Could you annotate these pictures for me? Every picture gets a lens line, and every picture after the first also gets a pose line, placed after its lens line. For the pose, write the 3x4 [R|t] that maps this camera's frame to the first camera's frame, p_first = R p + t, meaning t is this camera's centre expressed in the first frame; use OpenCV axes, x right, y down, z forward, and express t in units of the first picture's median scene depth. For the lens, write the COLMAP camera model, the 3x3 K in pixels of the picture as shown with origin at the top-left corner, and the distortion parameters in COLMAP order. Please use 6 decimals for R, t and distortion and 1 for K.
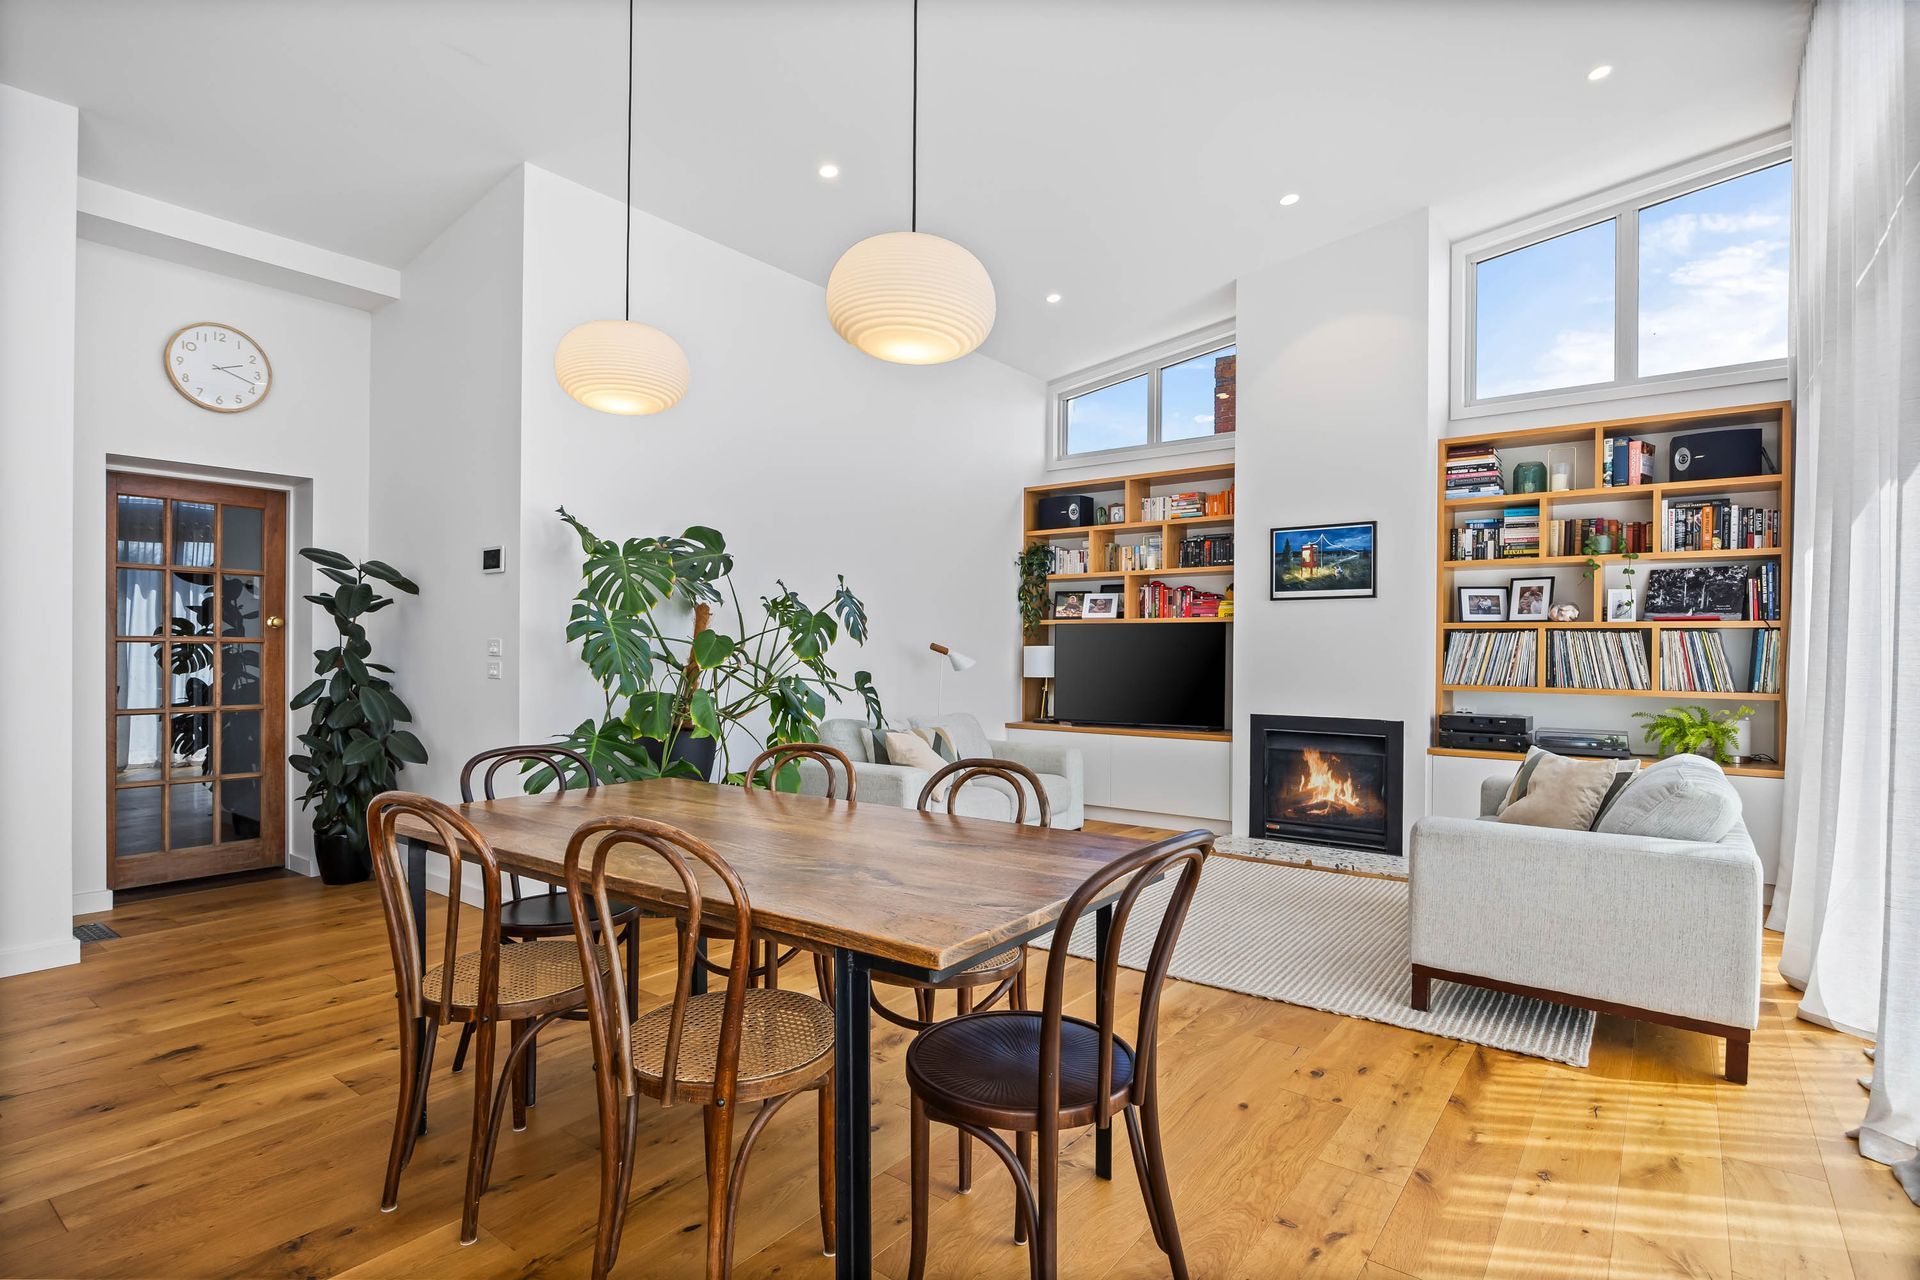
lens RADIAL K [[1005.1, 0, 960.0], [0, 1005.1, 640.0], [0, 0, 1]] dist [0.004306, 0.001374]
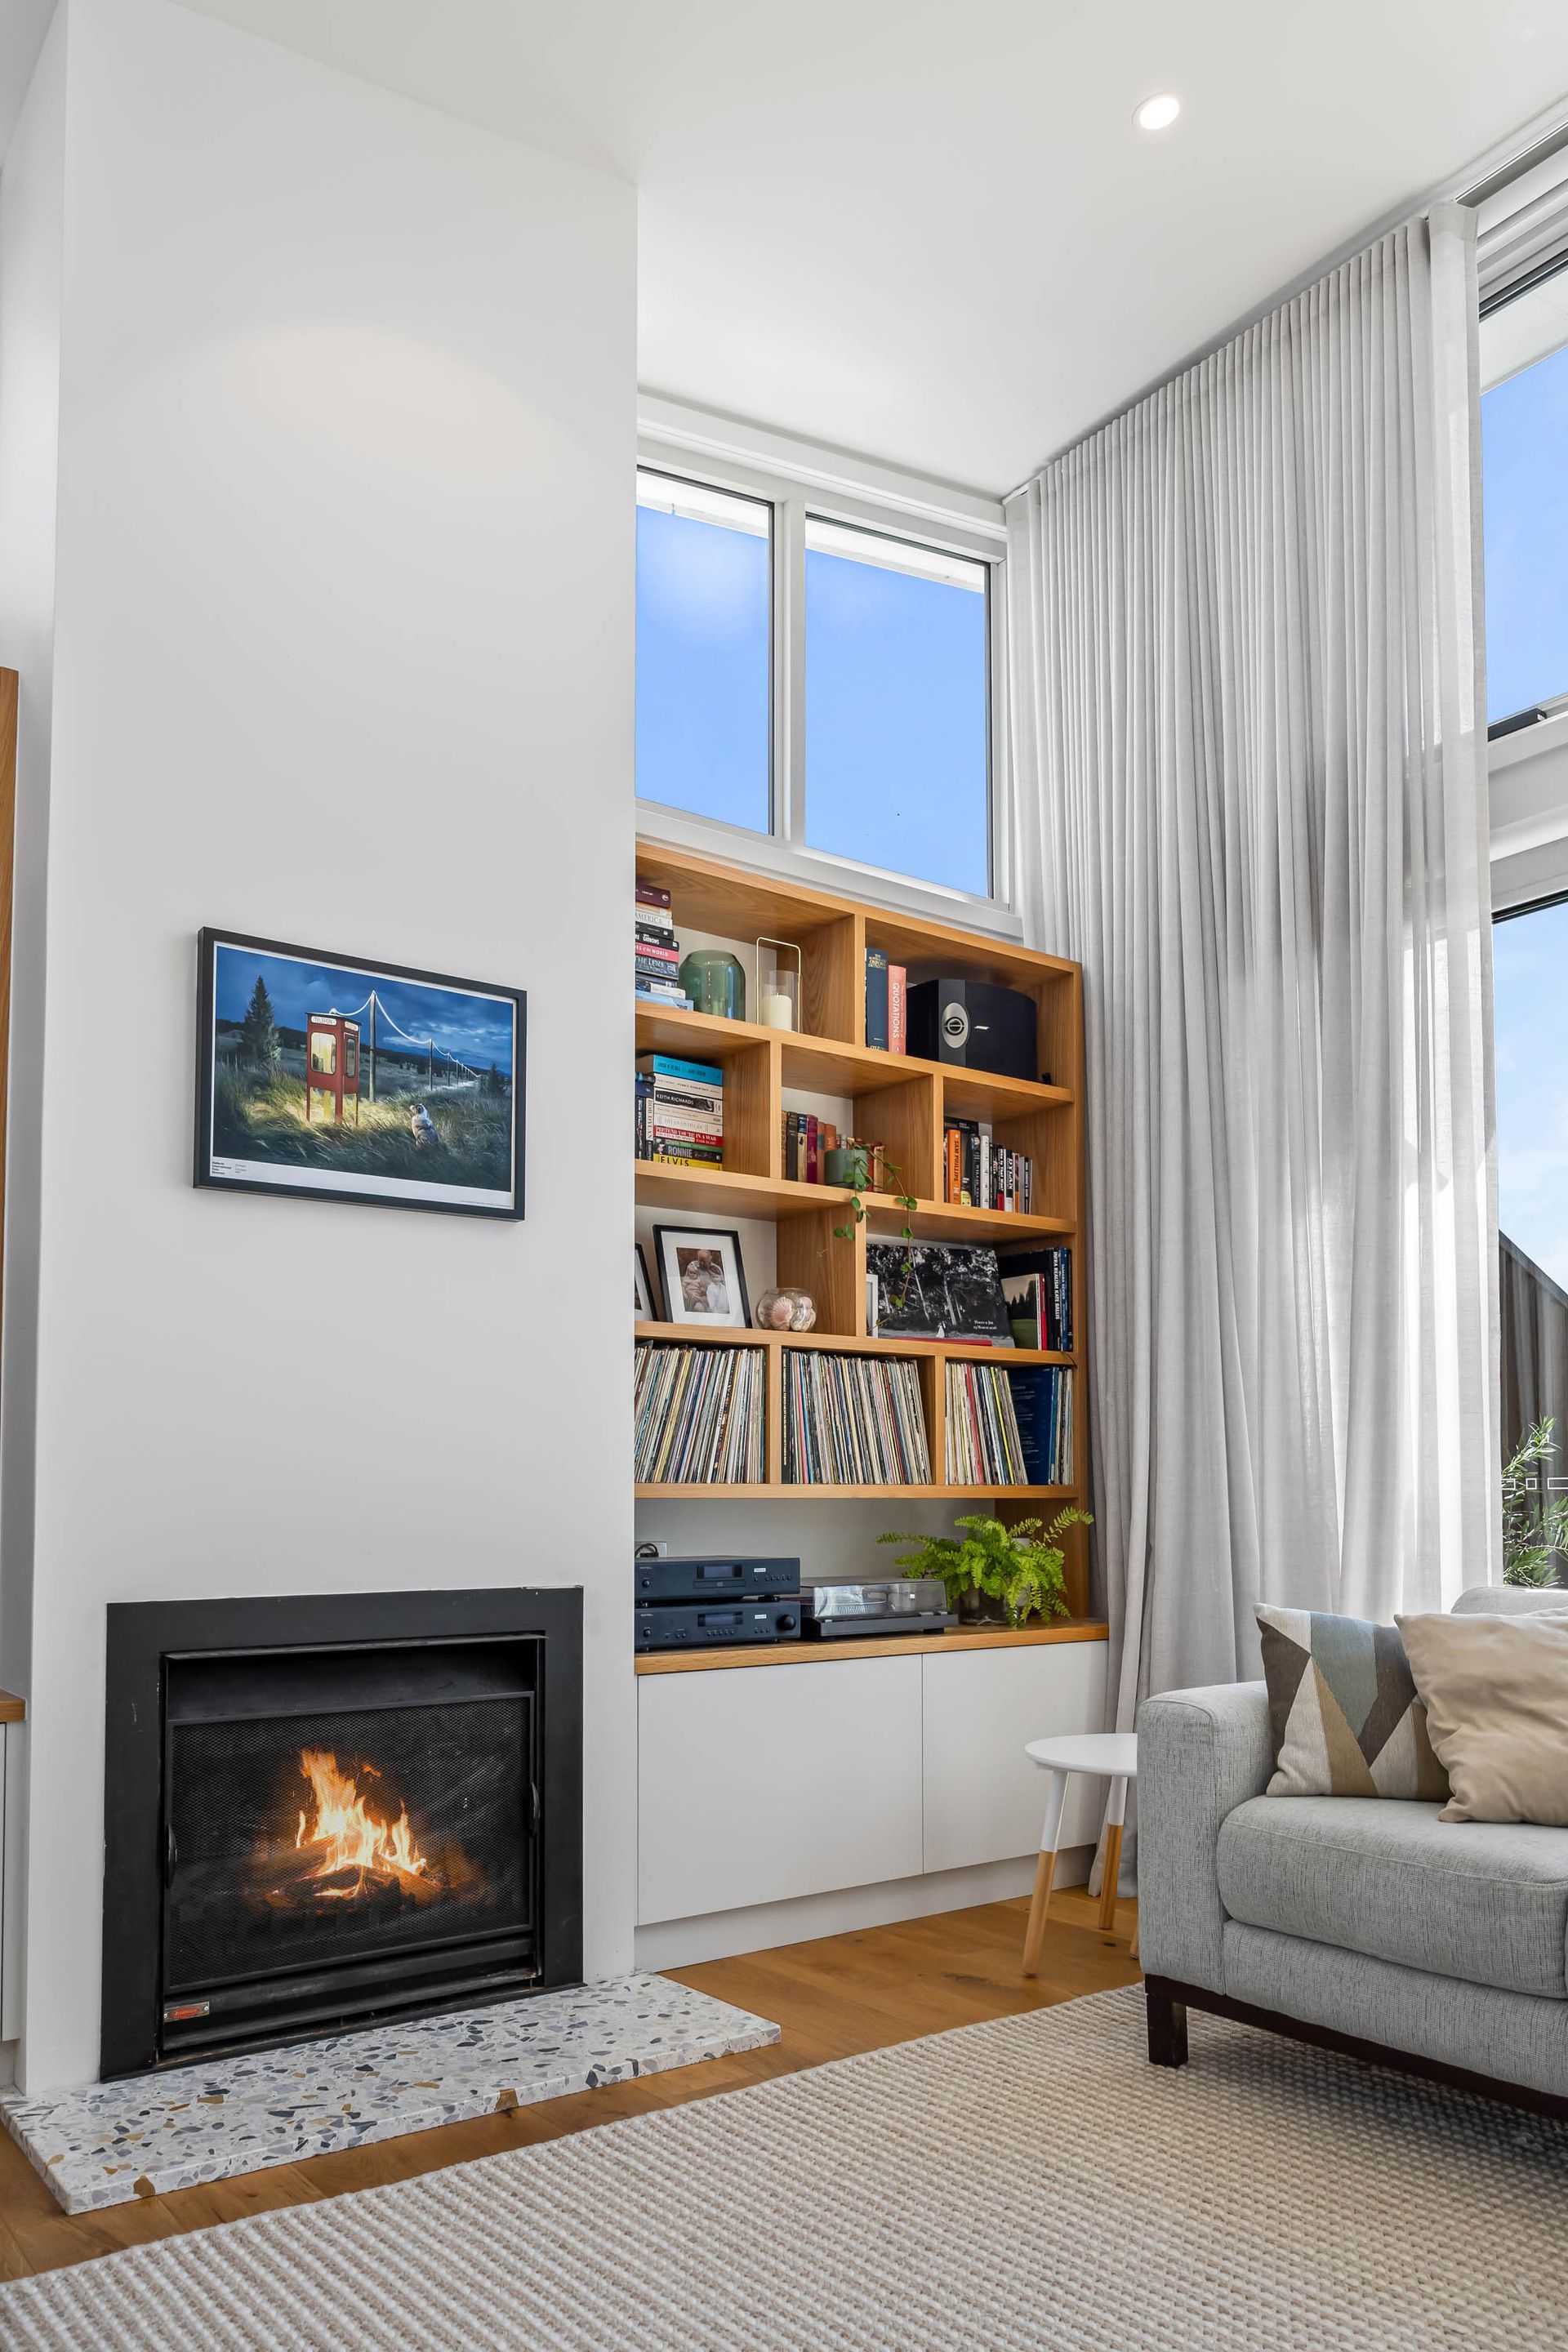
lens RADIAL K [[1662.6, 0, 779.3], [0, 1662.6, 1418.9], [0, 0, 1]] dist [-0.003541, -0.001002]
pose [[0.279506, 0.039545, 0.959329, -0.085415], [-0.001081, 0.999164, -0.040872, 0.045249], [-0.960143, 0.010387, 0.279315, 0.754391]]
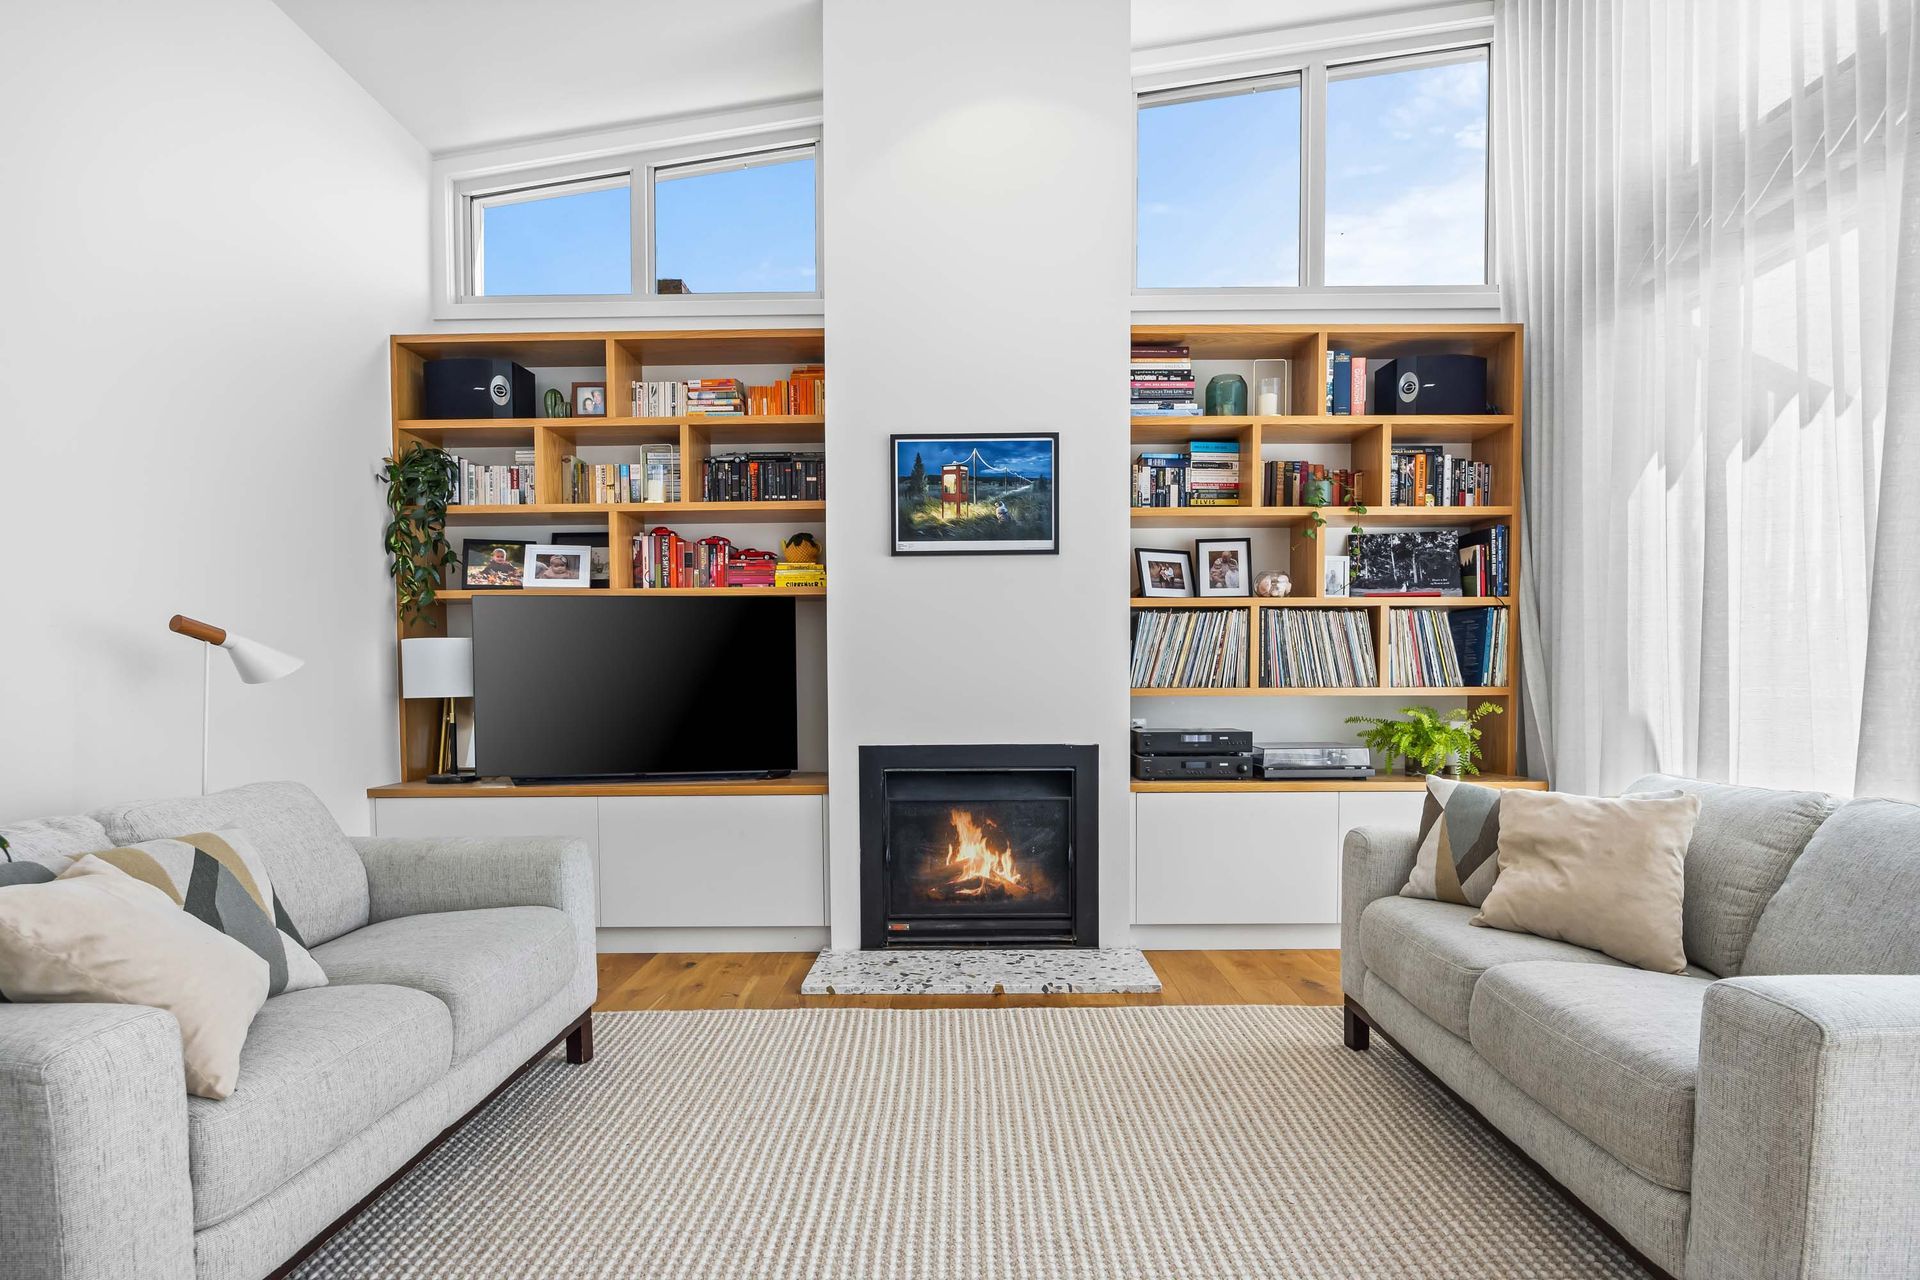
lens RADIAL K [[994.3, 0, 971.2], [0, 994.3, 709.7], [0, 0, 1]] dist [-0.006128, 0.000681]
pose [[0.799280, -0.032072, 0.600103, -0.012982], [0.006629, 0.998985, 0.044560, 0.027682], [-0.600923, -0.031638, 0.798681, 0.517951]]
